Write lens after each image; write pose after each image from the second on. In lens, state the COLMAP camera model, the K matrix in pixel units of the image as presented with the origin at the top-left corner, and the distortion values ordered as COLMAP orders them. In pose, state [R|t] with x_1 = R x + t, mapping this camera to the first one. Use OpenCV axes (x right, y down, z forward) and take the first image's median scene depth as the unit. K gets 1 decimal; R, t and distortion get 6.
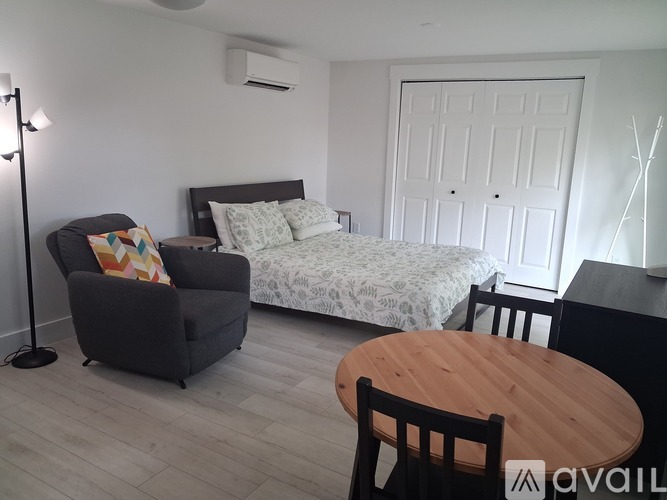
lens RADIAL K [[520.0, 0, 343.1], [0, 520.0, 250.4], [0, 0, 1]] dist [0.001928, -0.004134]
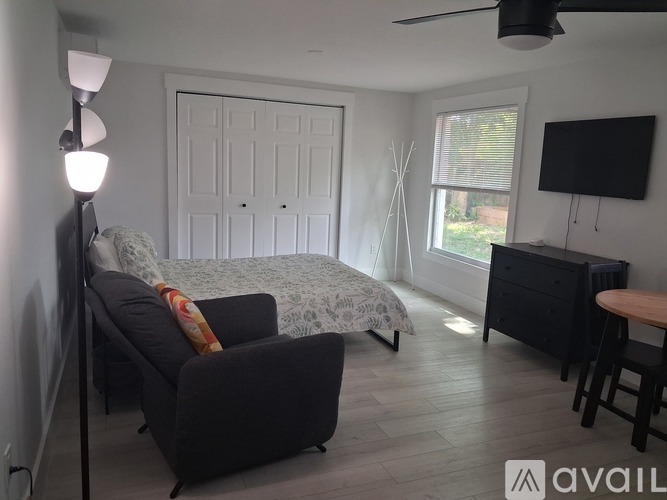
lens RADIAL K [[520.0, 0, 343.1], [0, 520.0, 250.4], [0, 0, 1]] dist [0.001928, -0.004134]
pose [[0.602402, -0.137276, 0.786300, -0.613995], [0.149337, 0.987089, 0.057920, -0.070299], [-0.784099, 0.082532, 0.615124, 0.284631]]
